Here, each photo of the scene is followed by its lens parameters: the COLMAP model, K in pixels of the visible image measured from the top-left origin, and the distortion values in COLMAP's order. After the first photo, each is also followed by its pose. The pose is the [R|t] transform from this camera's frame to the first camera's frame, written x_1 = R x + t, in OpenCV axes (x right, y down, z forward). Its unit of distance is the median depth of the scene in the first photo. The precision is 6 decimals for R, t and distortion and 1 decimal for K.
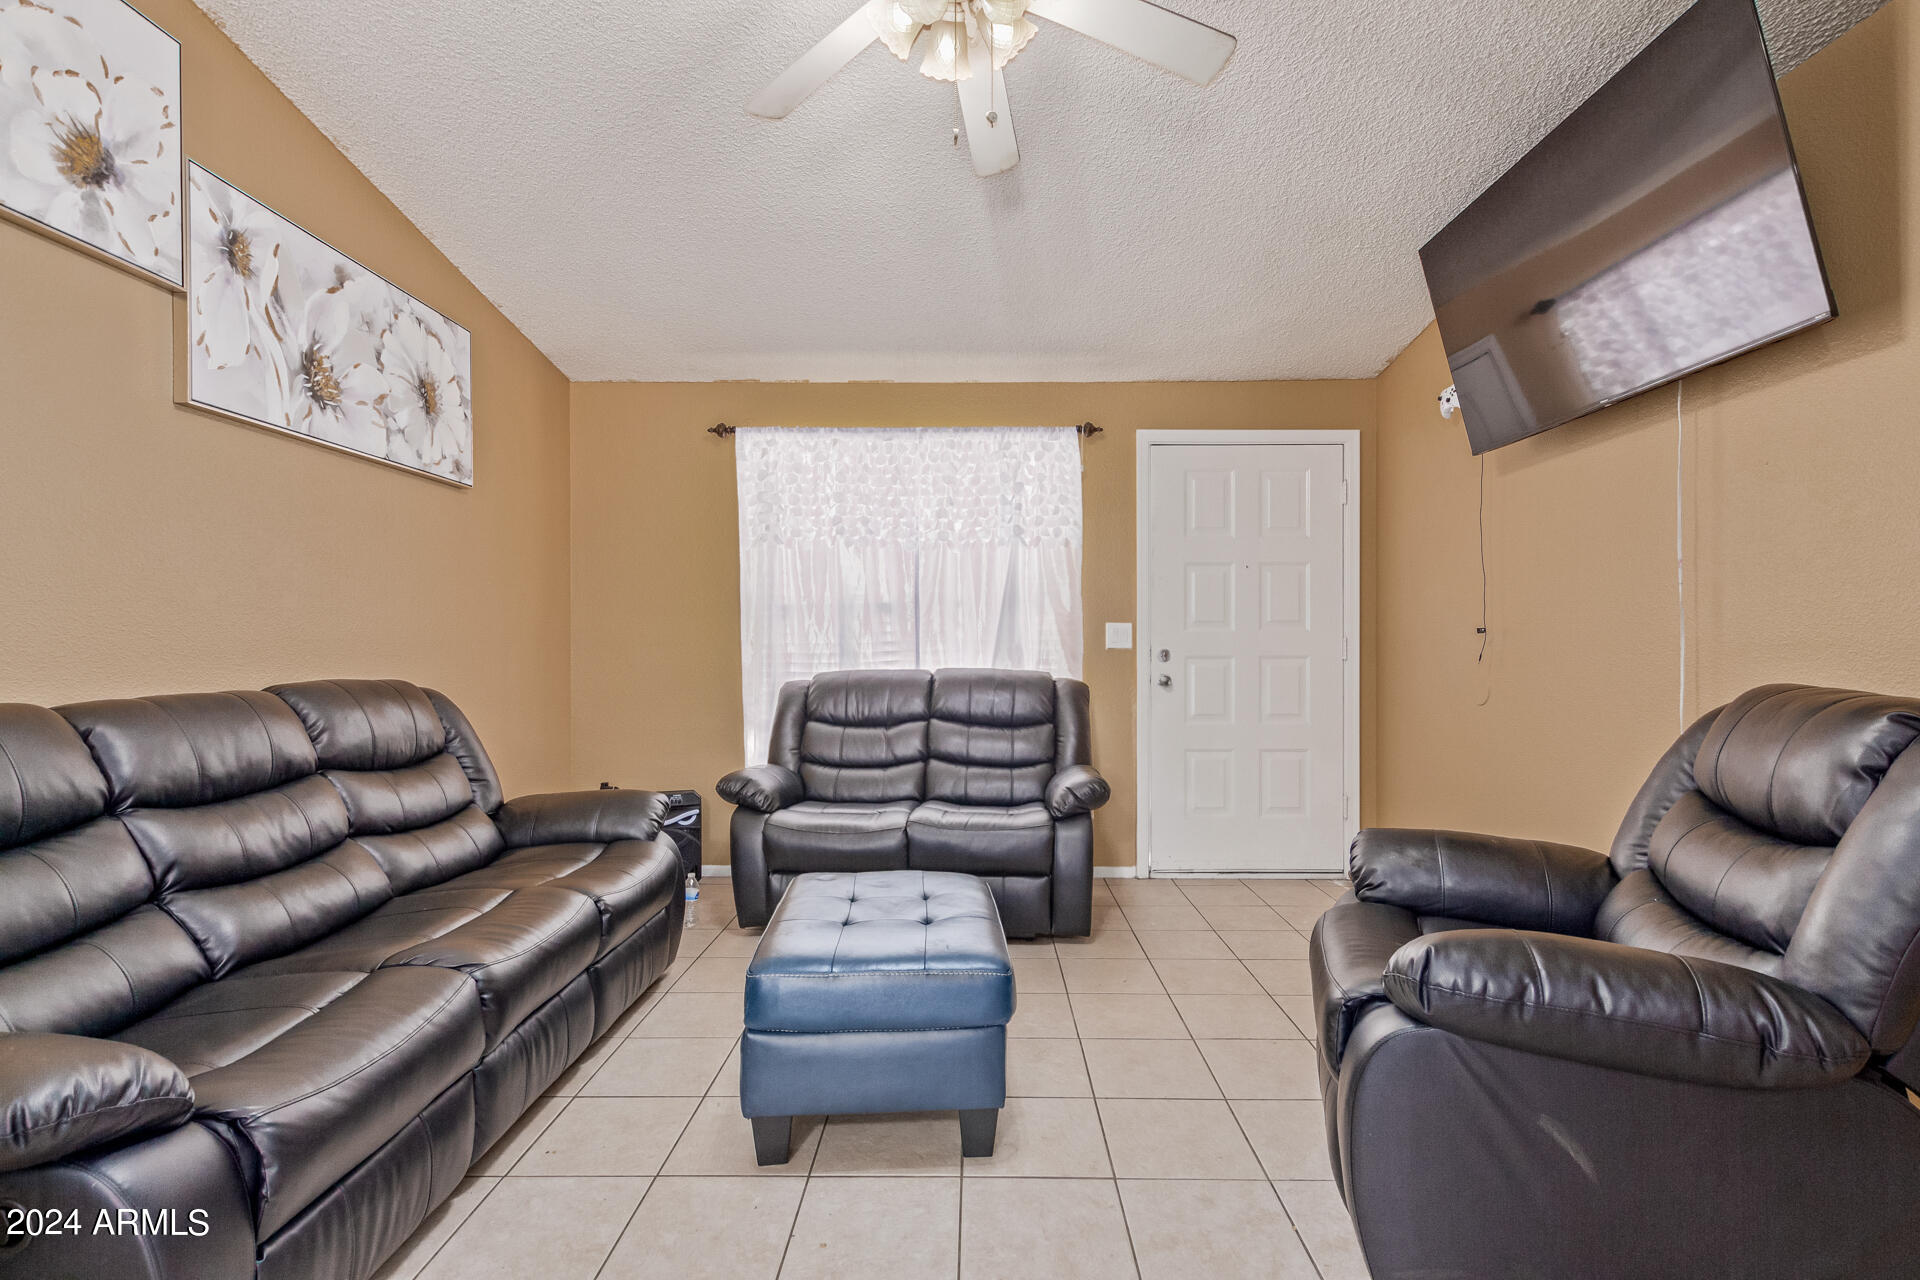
lens RADIAL K [[881.1, 0, 979.3], [0, 881.1, 646.4], [0, 0, 1]] dist [0.007153, -0.003068]
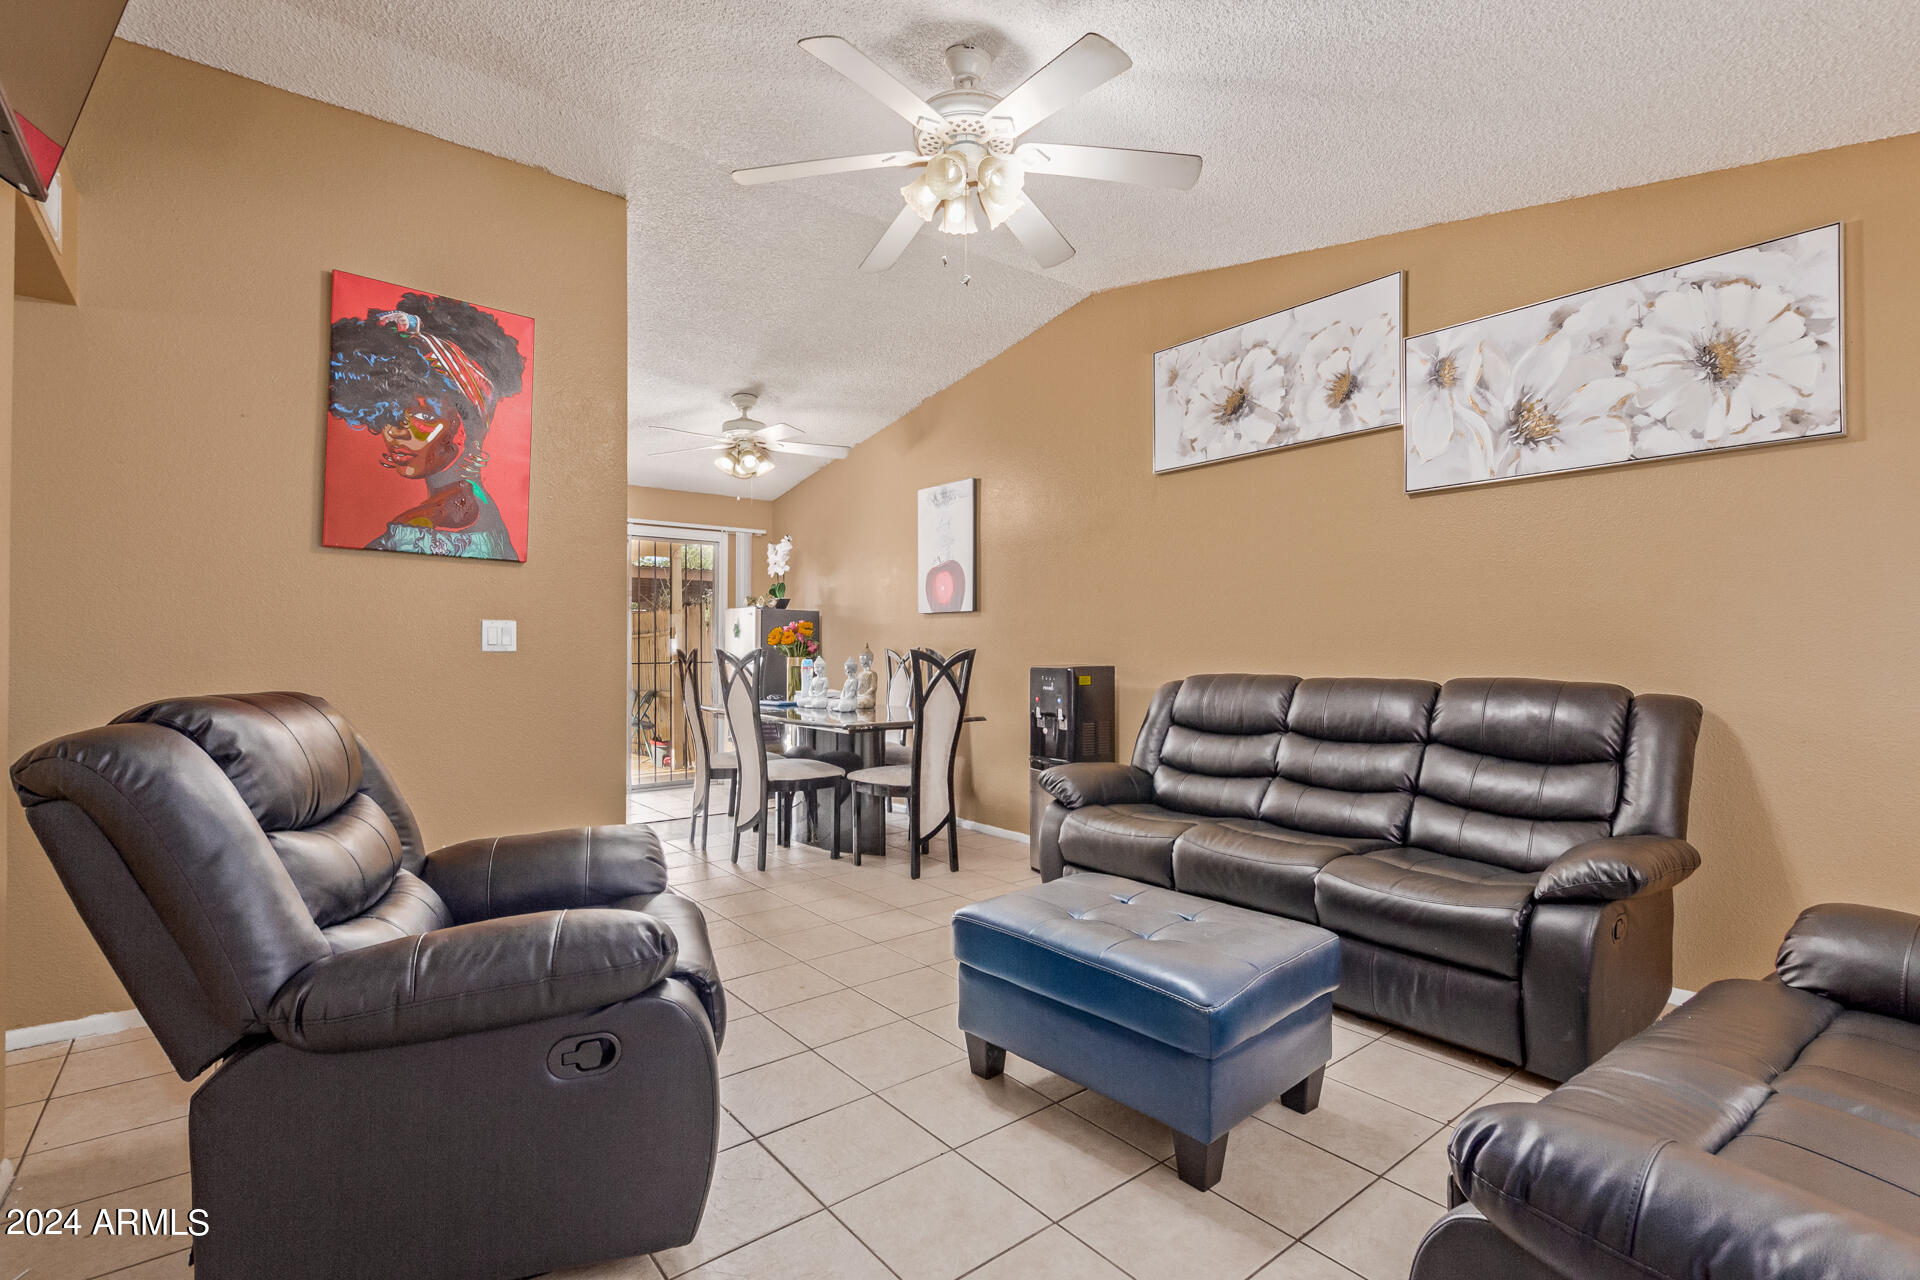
lens RADIAL K [[881.1, 0, 974.0], [0, 881.1, 644.4], [0, 0, 1]] dist [0.007153, -0.003068]
pose [[-0.770245, -0.000410, -0.637747, 0.572754], [0.000691, 0.999999, -0.001478, -0.004849], [0.637747, -0.001579, -0.770244, 1.410429]]
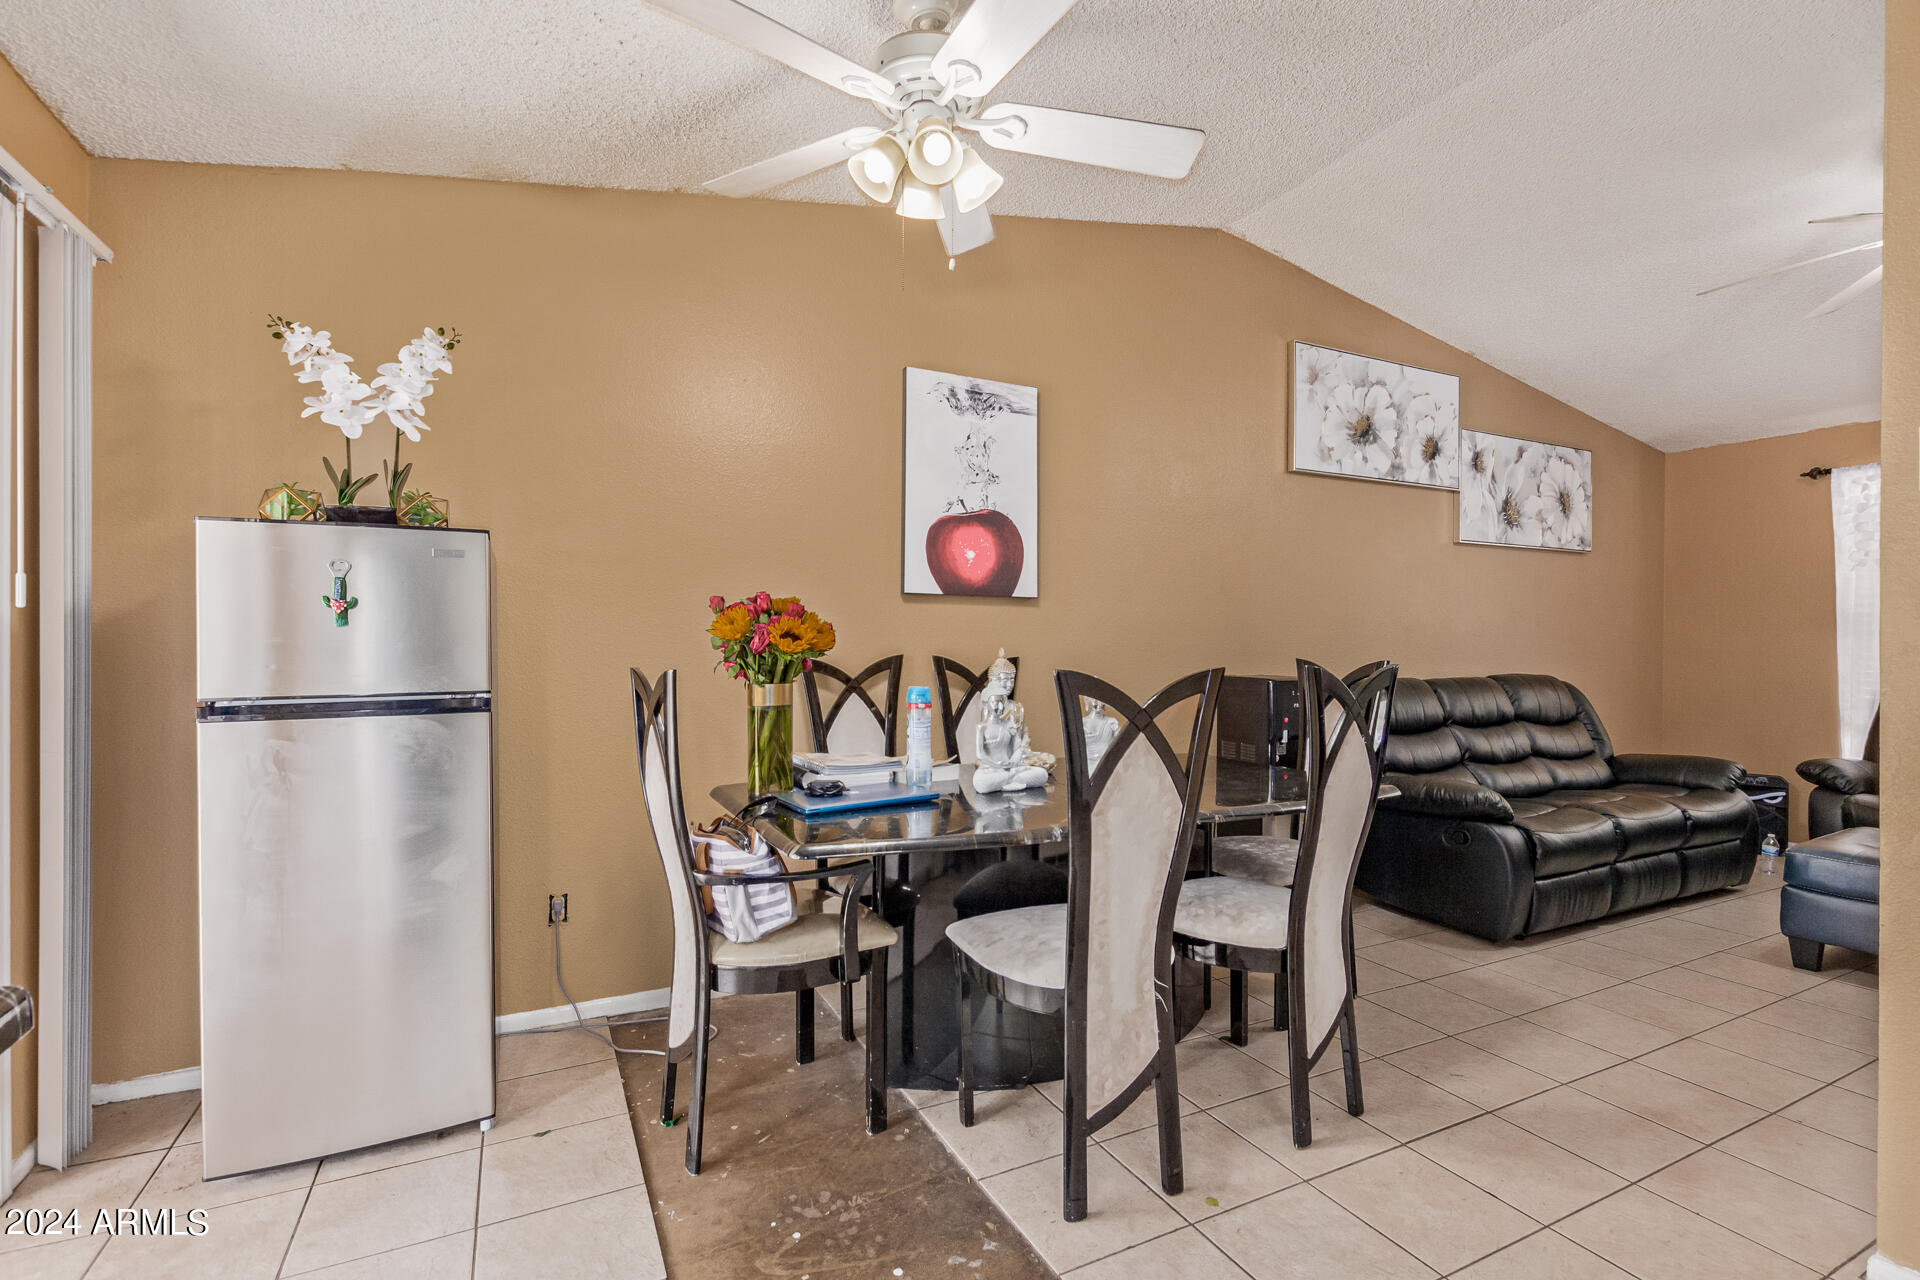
lens RADIAL K [[881.1, 0, 956.8], [0, 881.1, 654.8], [0, 0, 1]] dist [0.007153, -0.003068]
pose [[0.451826, 0.011560, -0.892031, 0.381418], [-0.005815, 0.999933, 0.010013, -0.014048], [0.892087, 0.000663, 0.451863, -0.862723]]
